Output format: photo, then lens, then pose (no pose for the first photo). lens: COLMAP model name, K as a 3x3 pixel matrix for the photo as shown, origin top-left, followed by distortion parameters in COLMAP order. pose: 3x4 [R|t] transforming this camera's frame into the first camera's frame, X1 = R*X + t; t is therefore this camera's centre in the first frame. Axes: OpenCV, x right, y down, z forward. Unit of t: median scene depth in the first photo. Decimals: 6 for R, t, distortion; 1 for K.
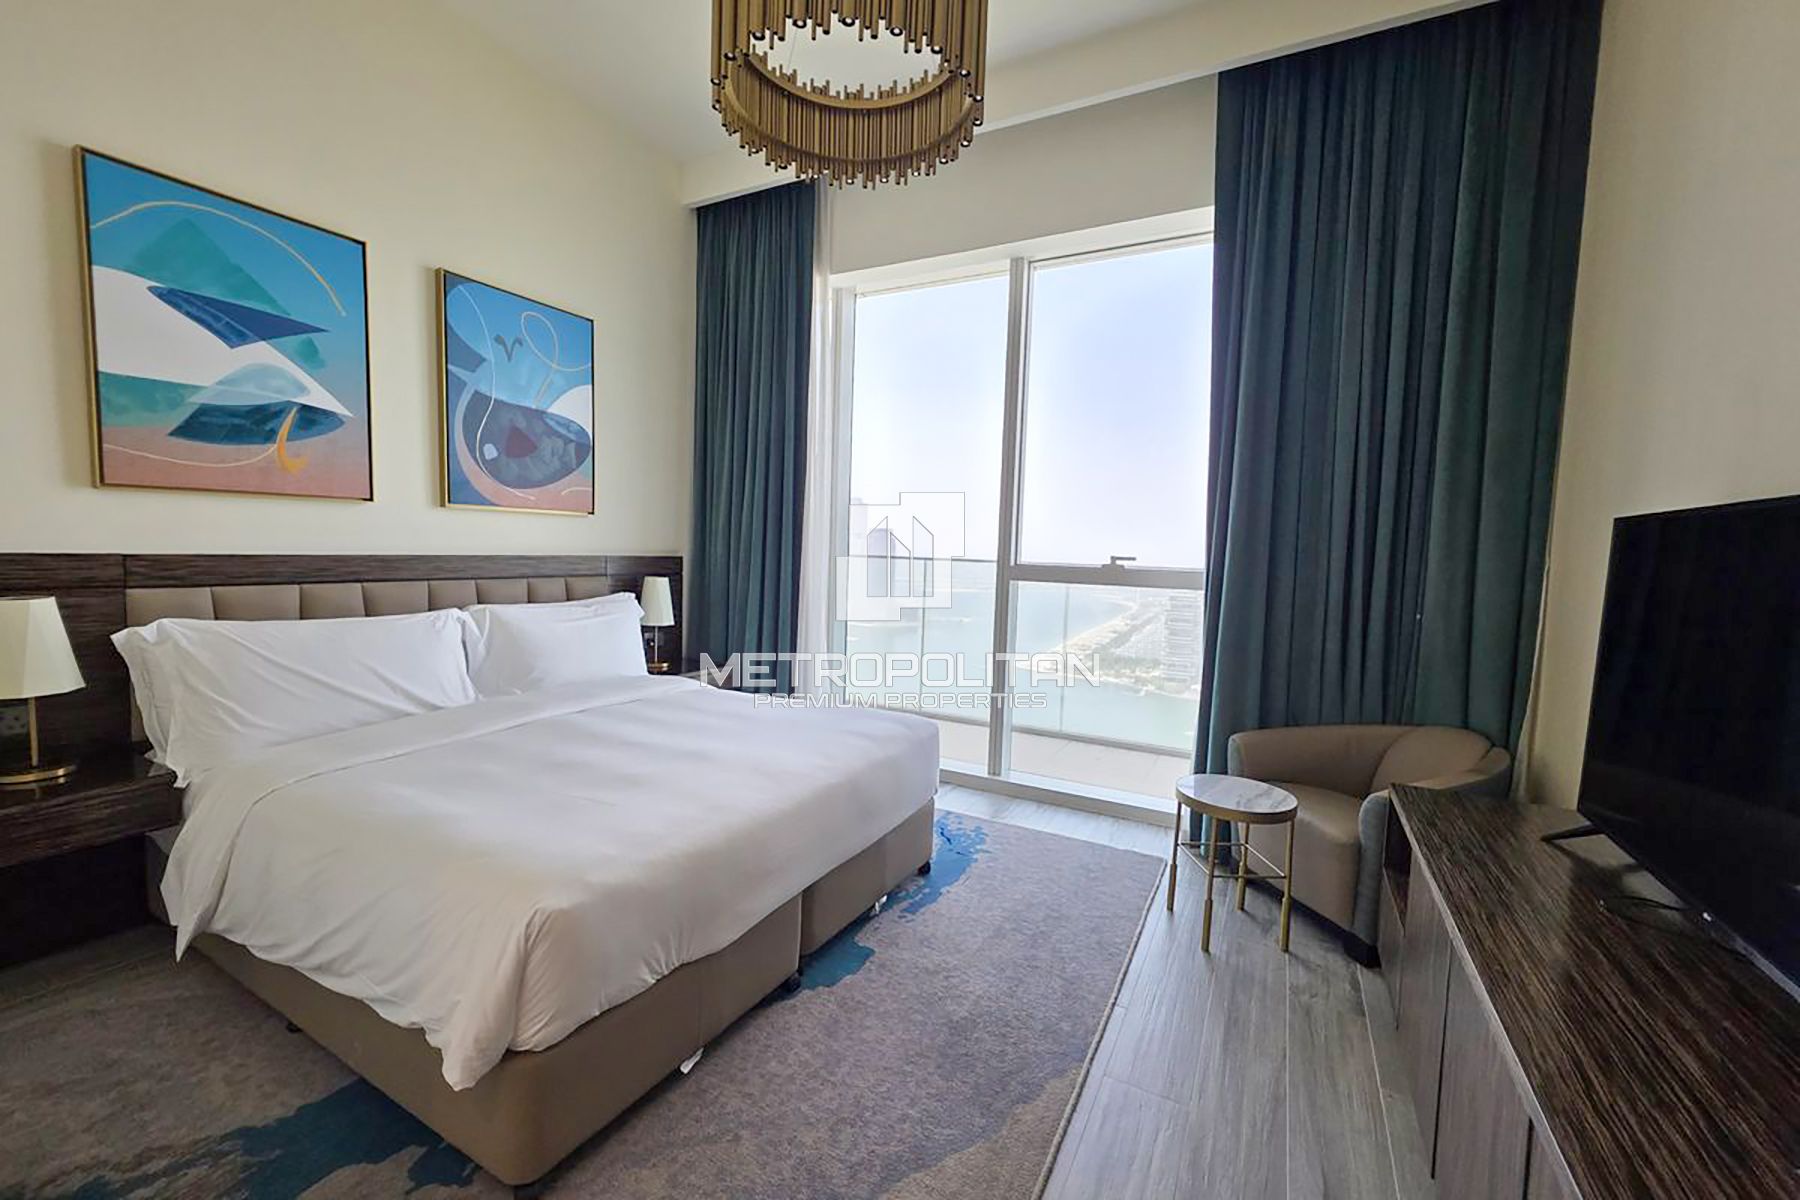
lens RADIAL K [[718.9, 0, 900.0], [0, 718.9, 600.0], [0, 0, 1]] dist [0.002698, 0.001266]
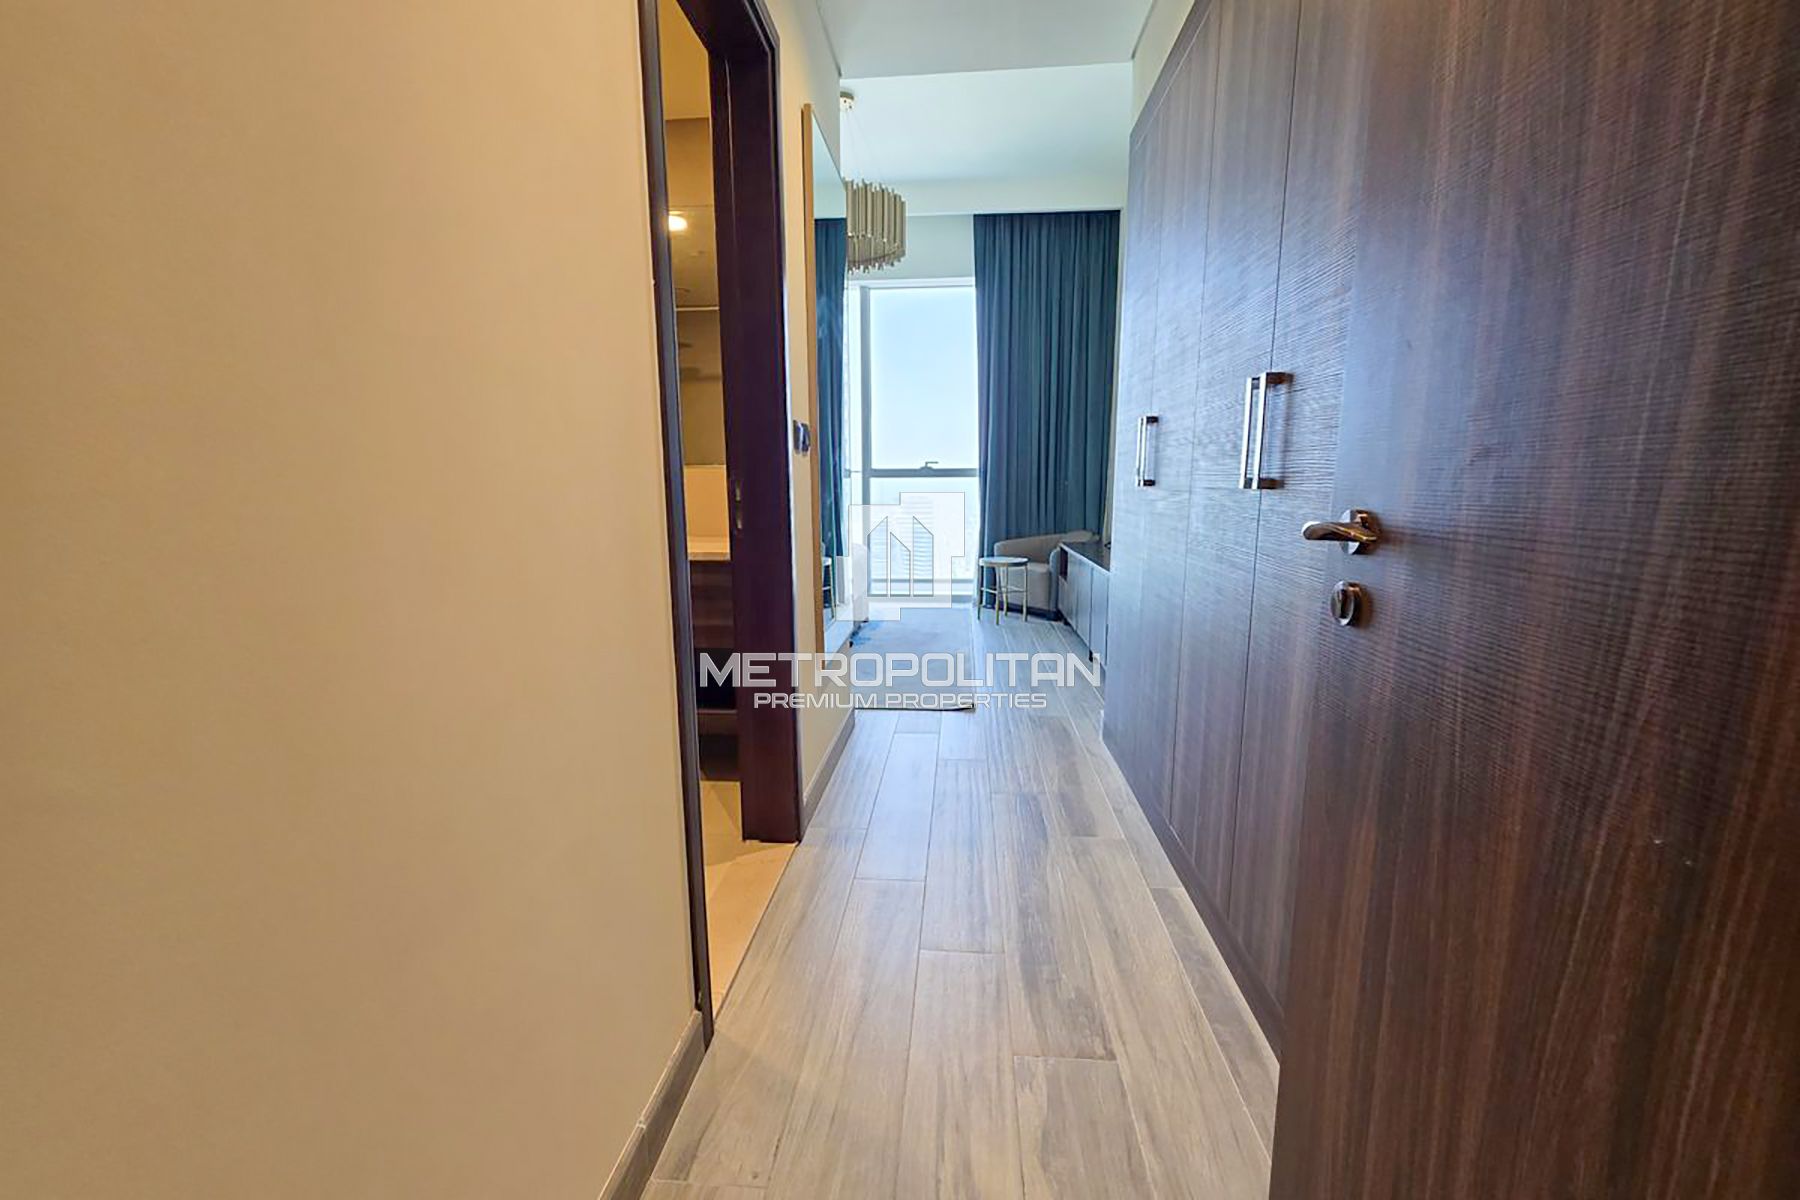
lens RADIAL K [[718.9, 0, 900.0], [0, 718.9, 600.0], [0, 0, 1]] dist [0.002698, 0.001266]
pose [[0.918601, -0.099977, 0.382330, -0.676403], [0.063097, 0.992163, 0.107845, 0.117054], [-0.390116, -0.074943, 0.917711, -0.916371]]
